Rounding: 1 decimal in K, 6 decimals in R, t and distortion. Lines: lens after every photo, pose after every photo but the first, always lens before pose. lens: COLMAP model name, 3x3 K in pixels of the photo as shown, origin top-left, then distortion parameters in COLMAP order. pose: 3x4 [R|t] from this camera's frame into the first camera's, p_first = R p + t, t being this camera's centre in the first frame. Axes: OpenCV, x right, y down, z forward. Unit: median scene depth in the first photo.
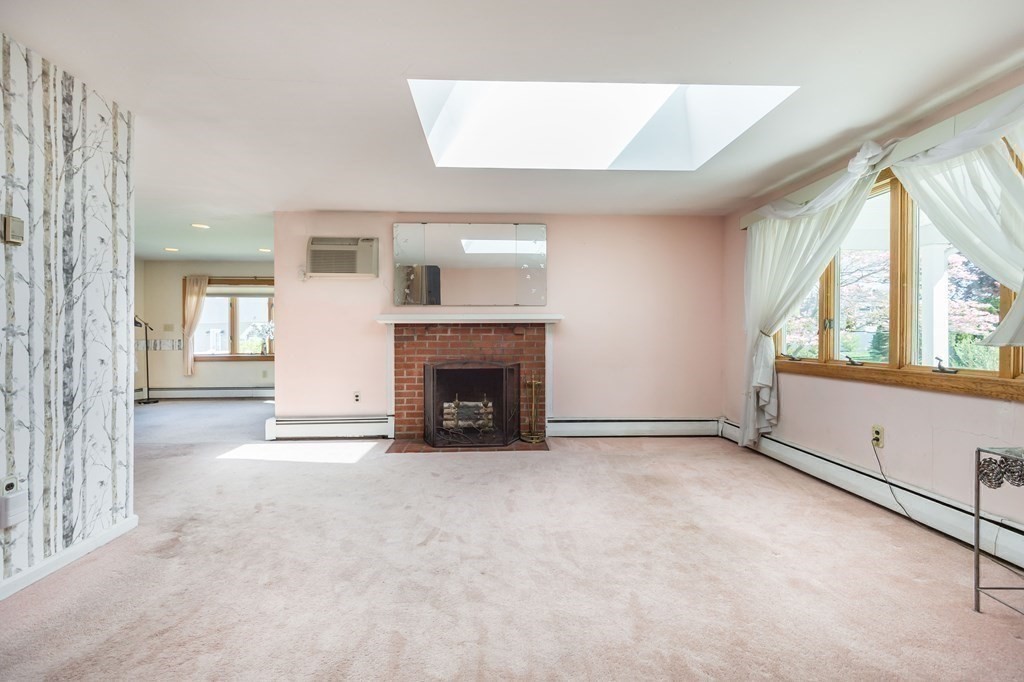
lens RADIAL K [[459.0, 0, 514.5], [0, 459.0, 339.6], [0, 0, 1]] dist [0.026433, -0.009452]
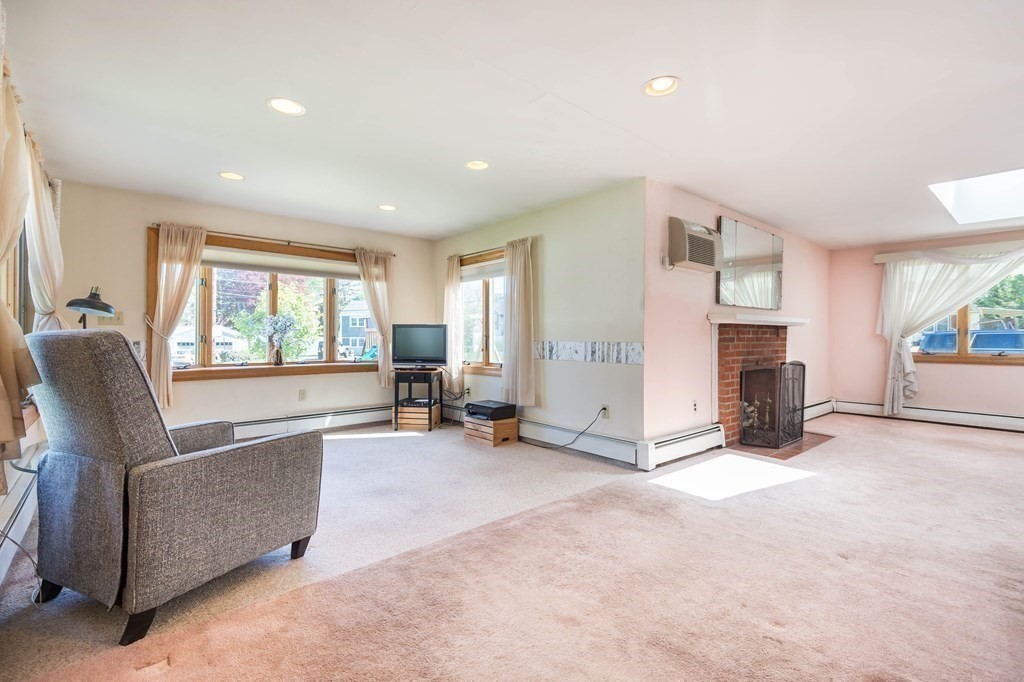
lens RADIAL K [[459.0, 0, 516.7], [0, 459.0, 334.0], [0, 0, 1]] dist [0.026433, -0.009452]
pose [[0.790239, 0.006136, 0.612768, -1.176253], [-0.001205, 0.999964, -0.008458, -0.005985], [-0.612797, 0.005945, 0.790218, 0.515825]]
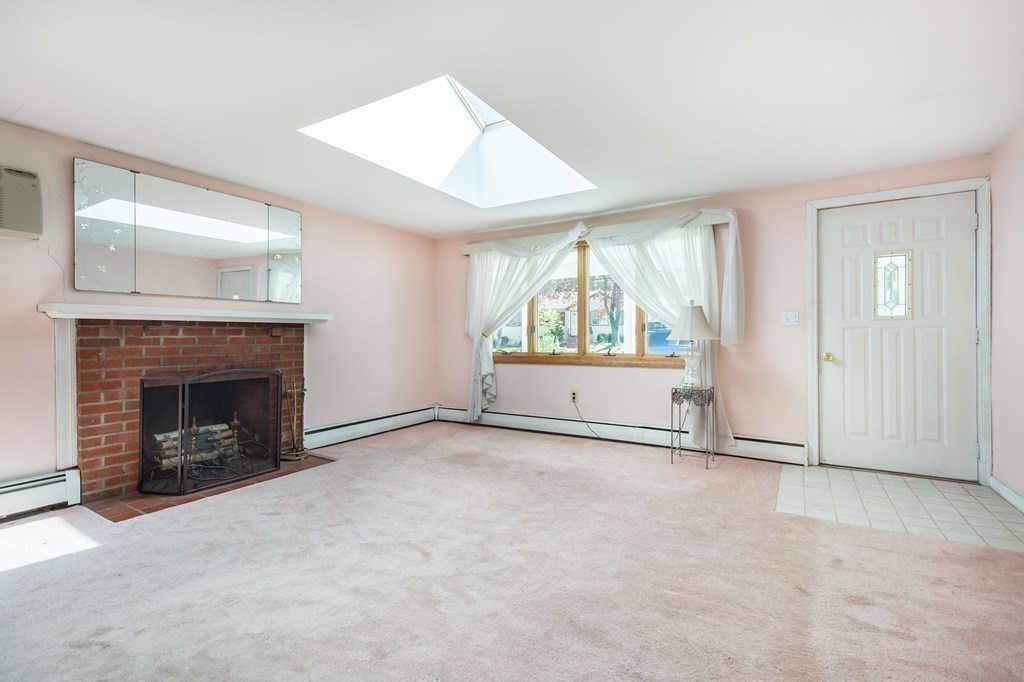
lens RADIAL K [[459.0, 0, 514.4], [0, 459.0, 338.6], [0, 0, 1]] dist [0.026433, -0.009452]
pose [[0.558308, -0.005232, 0.829617, -0.459369], [0.013152, 0.999910, -0.002545, 0.000952], [-0.829530, 0.012332, 0.558326, 0.160121]]
